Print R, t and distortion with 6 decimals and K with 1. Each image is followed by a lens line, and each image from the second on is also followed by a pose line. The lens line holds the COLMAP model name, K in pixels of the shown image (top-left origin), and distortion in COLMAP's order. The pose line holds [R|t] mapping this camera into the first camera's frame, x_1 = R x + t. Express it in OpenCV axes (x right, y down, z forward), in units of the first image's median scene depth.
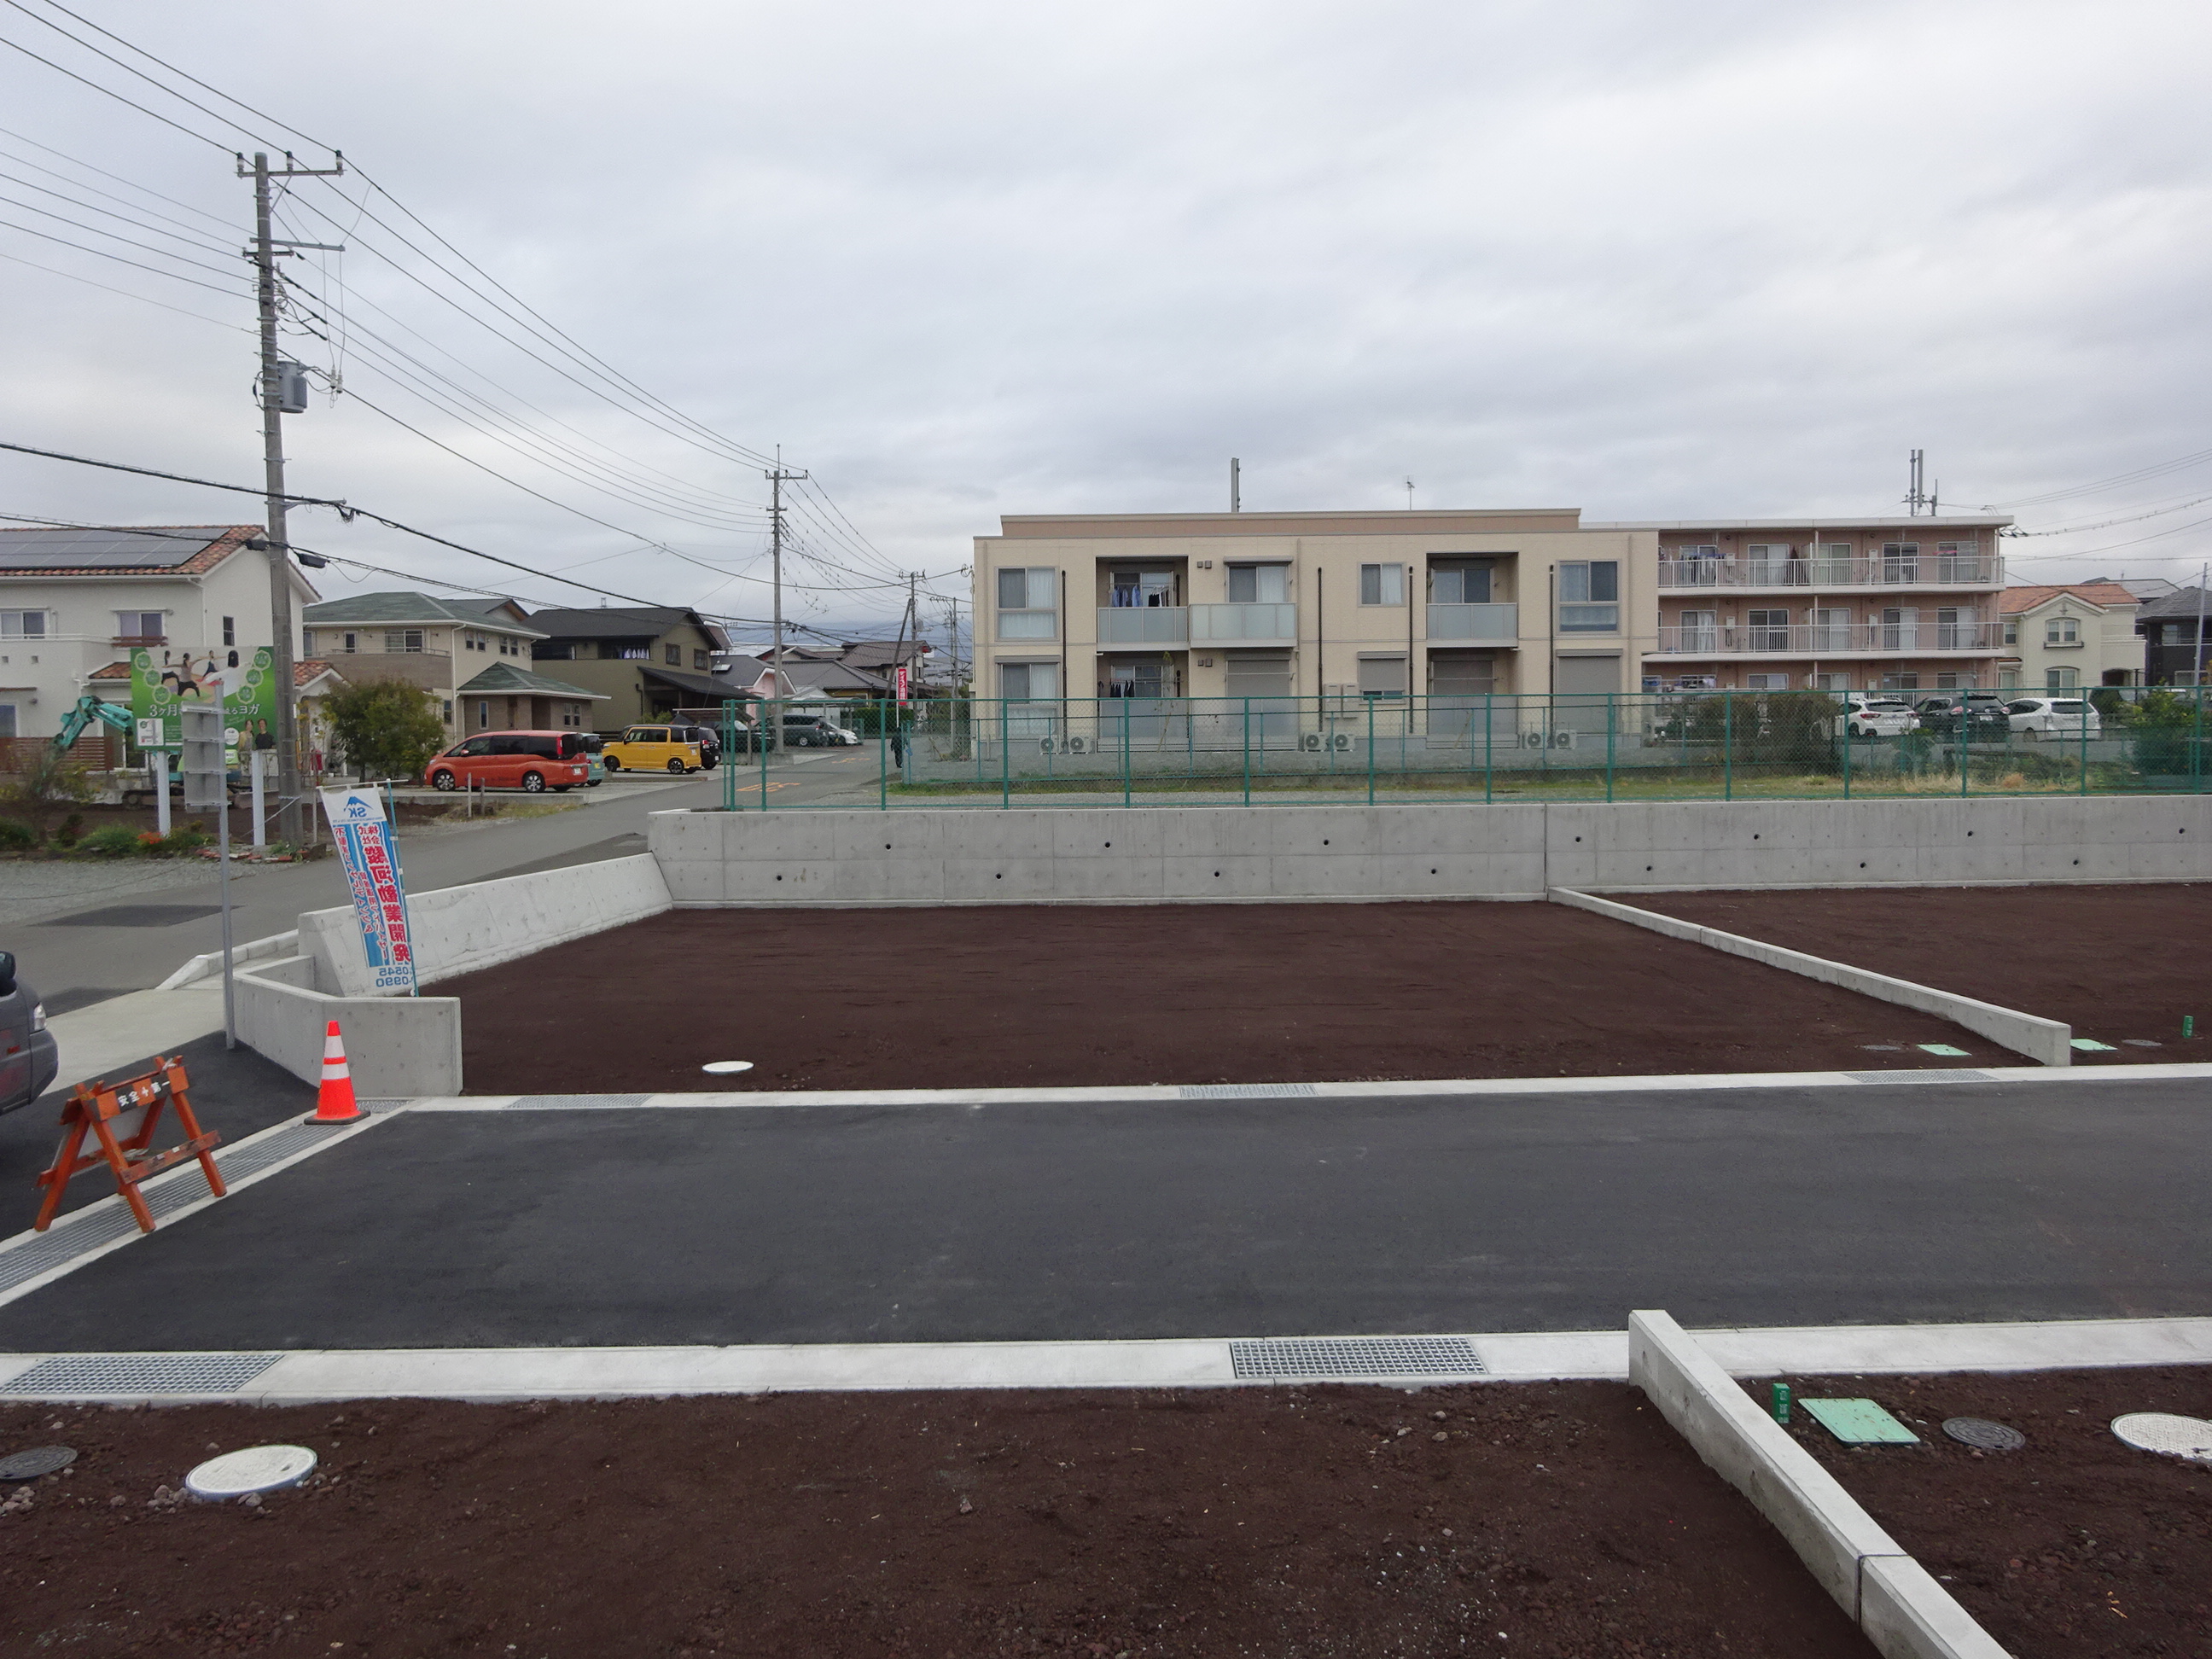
lens RADIAL K [[1577.2, 0, 1153.7], [0, 1577.2, 829.1], [0, 0, 1]] dist [-0.006093, -0.033007]
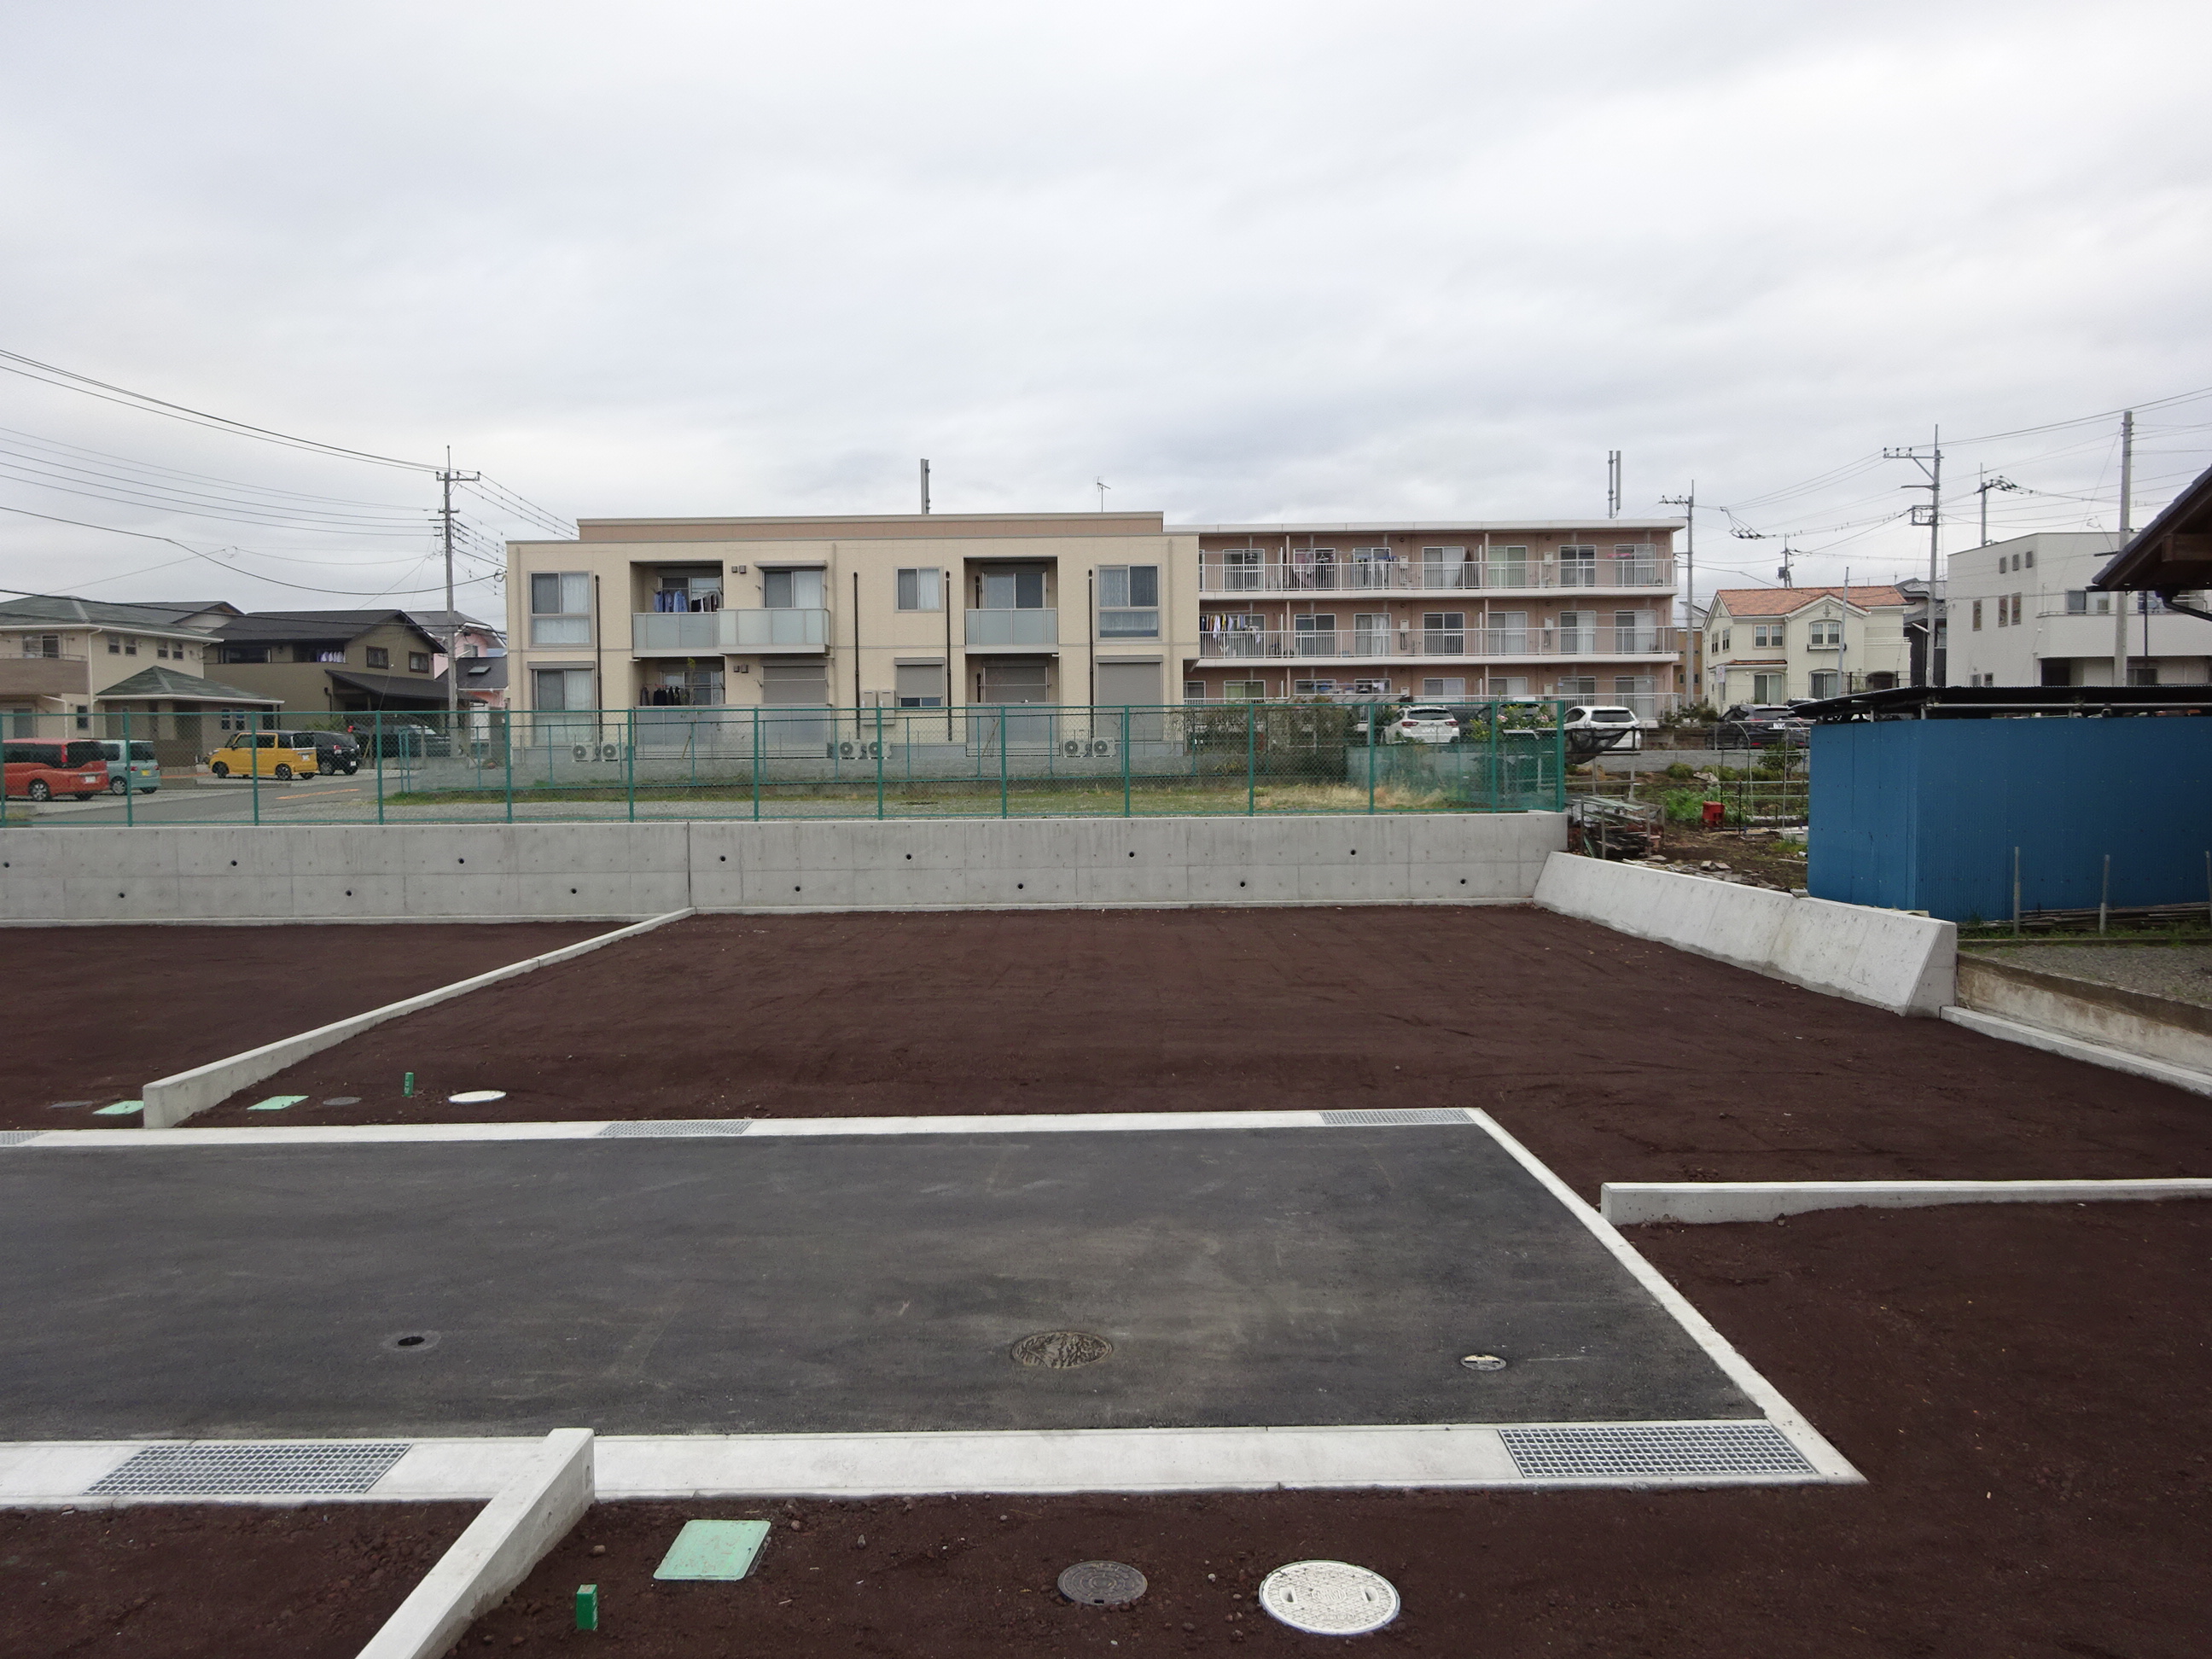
lens RADIAL K [[1577.2, 0, 1153.7], [0, 1577.2, 829.1], [0, 0, 1]] dist [-0.006093, -0.033007]
pose [[0.999974, 0.002046, -0.006979, 0.297710], [-0.002036, 0.999997, 0.001521, -0.007554], [0.006983, -0.001507, 0.999974, 0.017631]]
